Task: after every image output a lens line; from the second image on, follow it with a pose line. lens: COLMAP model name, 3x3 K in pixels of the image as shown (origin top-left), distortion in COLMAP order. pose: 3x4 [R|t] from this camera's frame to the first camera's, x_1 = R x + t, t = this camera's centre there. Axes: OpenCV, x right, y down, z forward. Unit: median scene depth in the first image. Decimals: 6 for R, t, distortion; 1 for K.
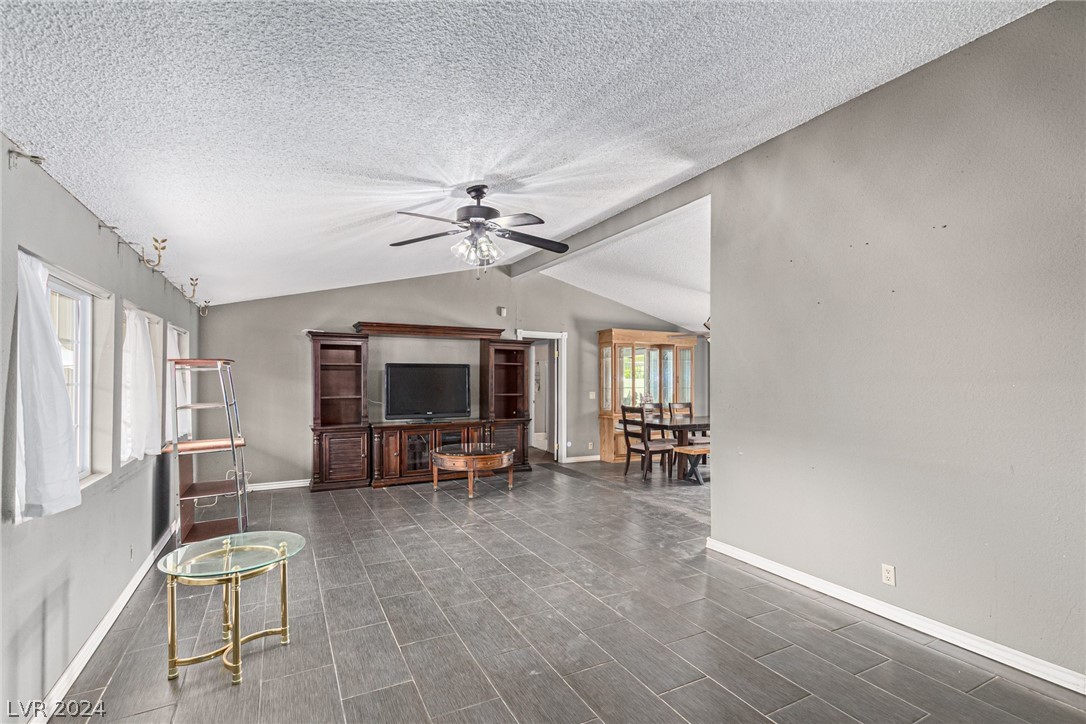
lens RADIAL K [[499.4, 0, 544.3], [0, 499.4, 372.9], [0, 0, 1]] dist [0.001632, -0.000463]
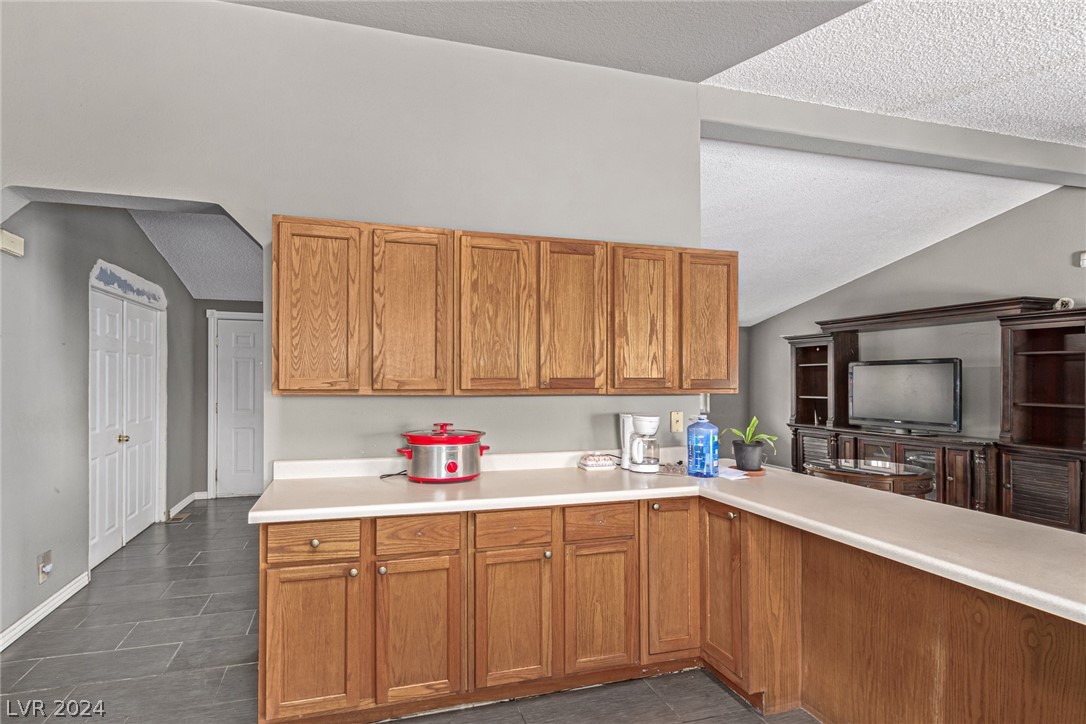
lens RADIAL K [[515.3, 0, 485.9], [0, 515.3, 376.0], [0, 0, 1]] dist [0.002510, -0.000081]
pose [[-0.235478, -0.008022, -0.971847, 0.779818], [0.011022, 0.999880, -0.010924, 0.009623], [0.971817, -0.013284, -0.235361, 0.590817]]
